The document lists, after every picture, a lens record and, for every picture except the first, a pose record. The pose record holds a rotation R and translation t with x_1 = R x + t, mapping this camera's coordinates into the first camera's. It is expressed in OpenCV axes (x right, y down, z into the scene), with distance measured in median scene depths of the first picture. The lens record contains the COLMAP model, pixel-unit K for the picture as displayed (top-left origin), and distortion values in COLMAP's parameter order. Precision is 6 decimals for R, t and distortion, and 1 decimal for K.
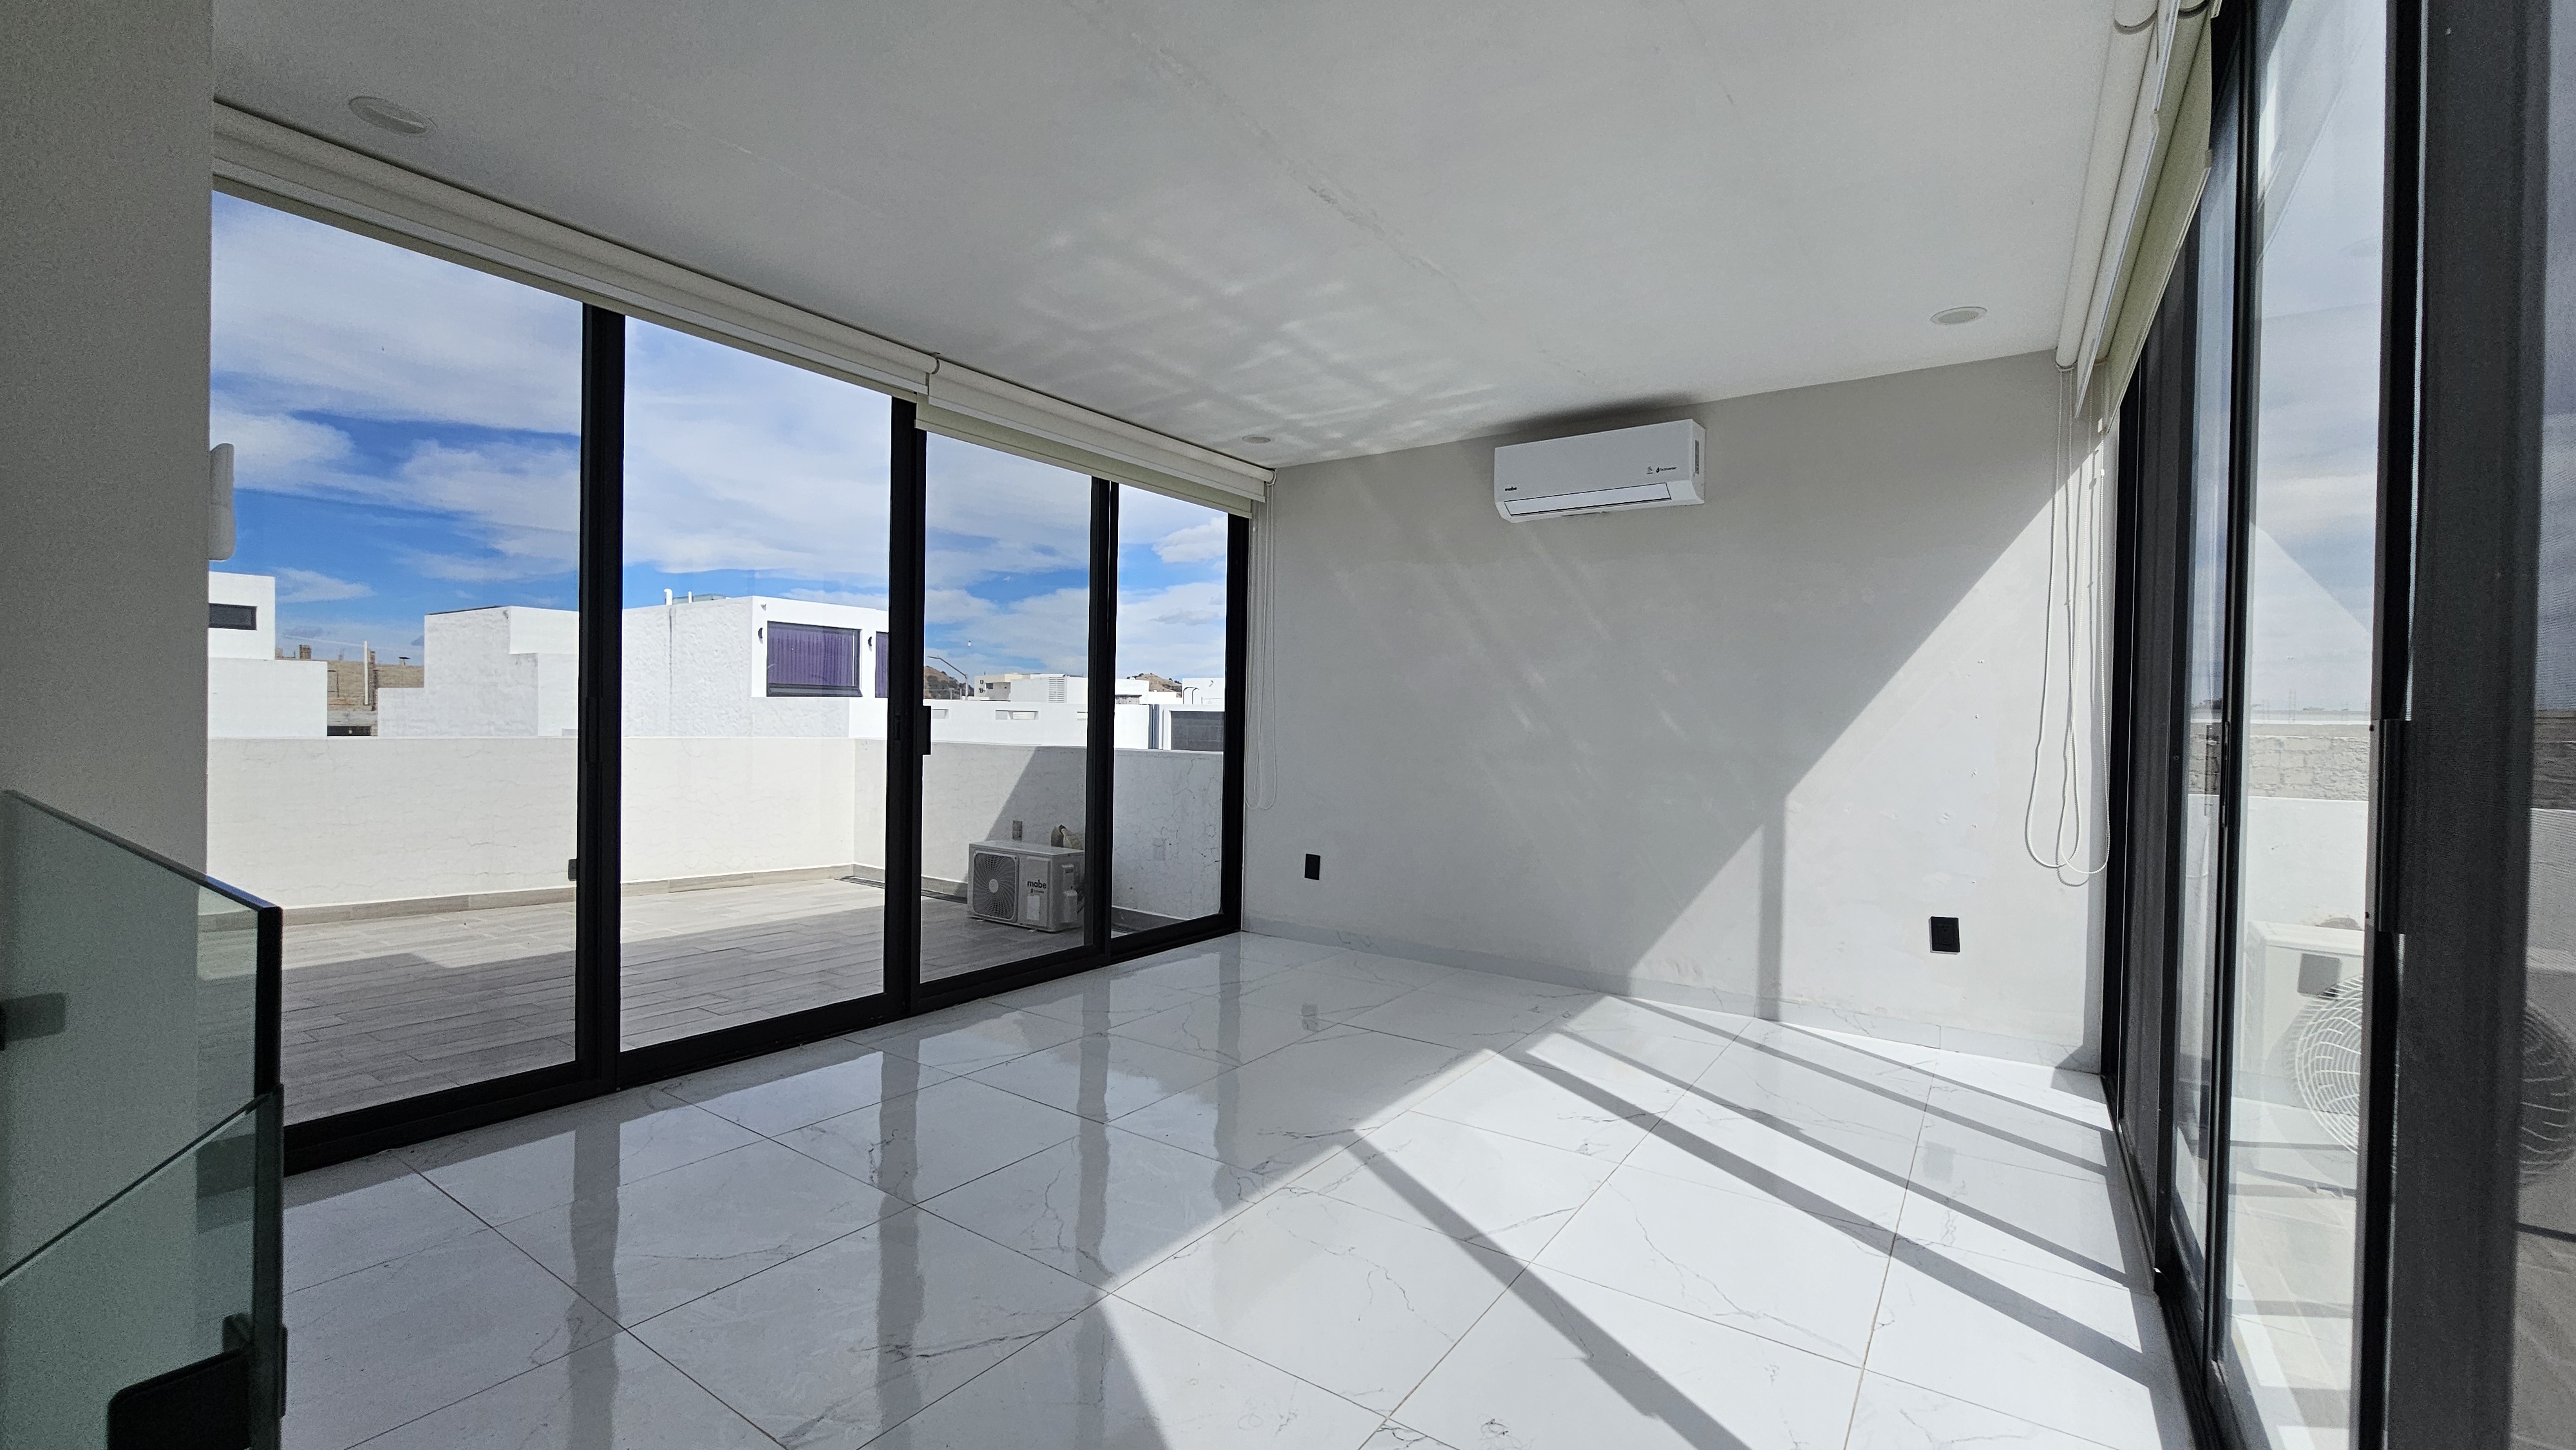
lens RADIAL K [[1055.7, 0, 1277.2], [0, 1055.7, 727.6], [0, 0, 1]] dist [-0.002725, -0.000296]
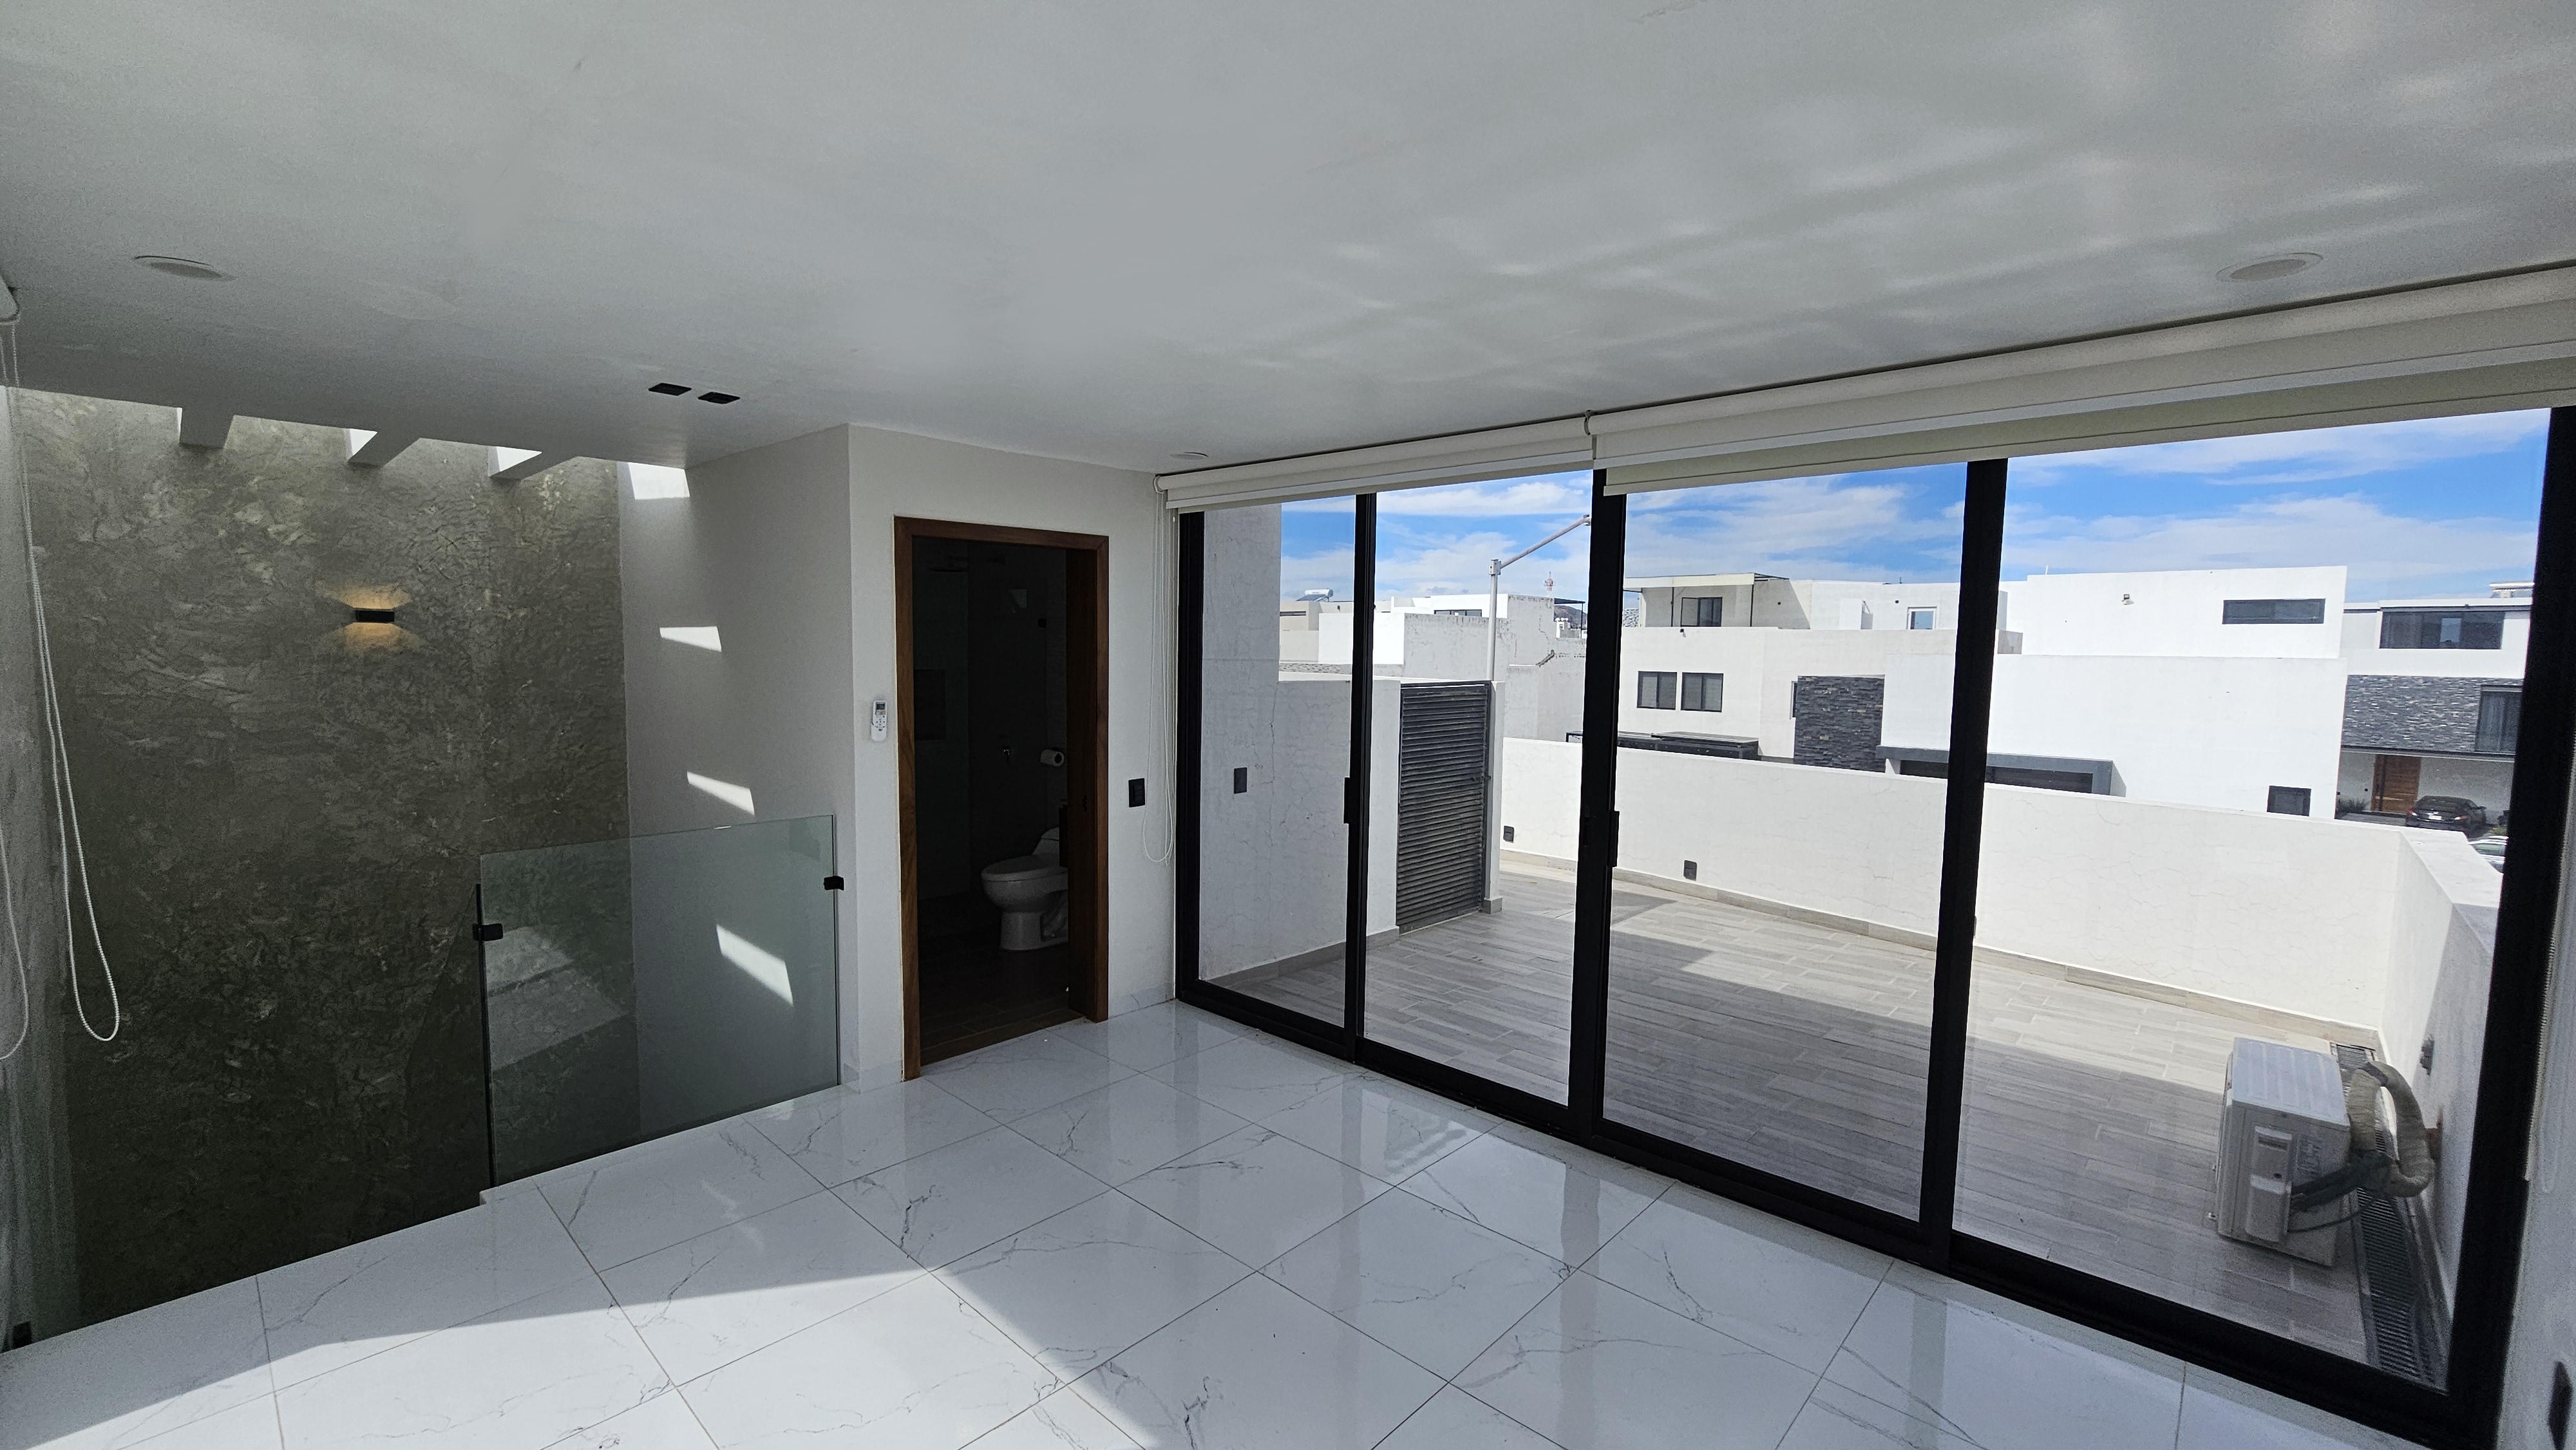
lens RADIAL K [[1055.7, 0, 1277.5], [0, 1055.7, 727.0], [0, 0, 1]] dist [-0.002725, -0.000296]
pose [[-0.150568, 0.055933, -0.987016, 0.561936], [-0.025283, 0.997854, 0.060404, -0.134408], [0.988276, 0.034050, -0.148831, 0.843538]]
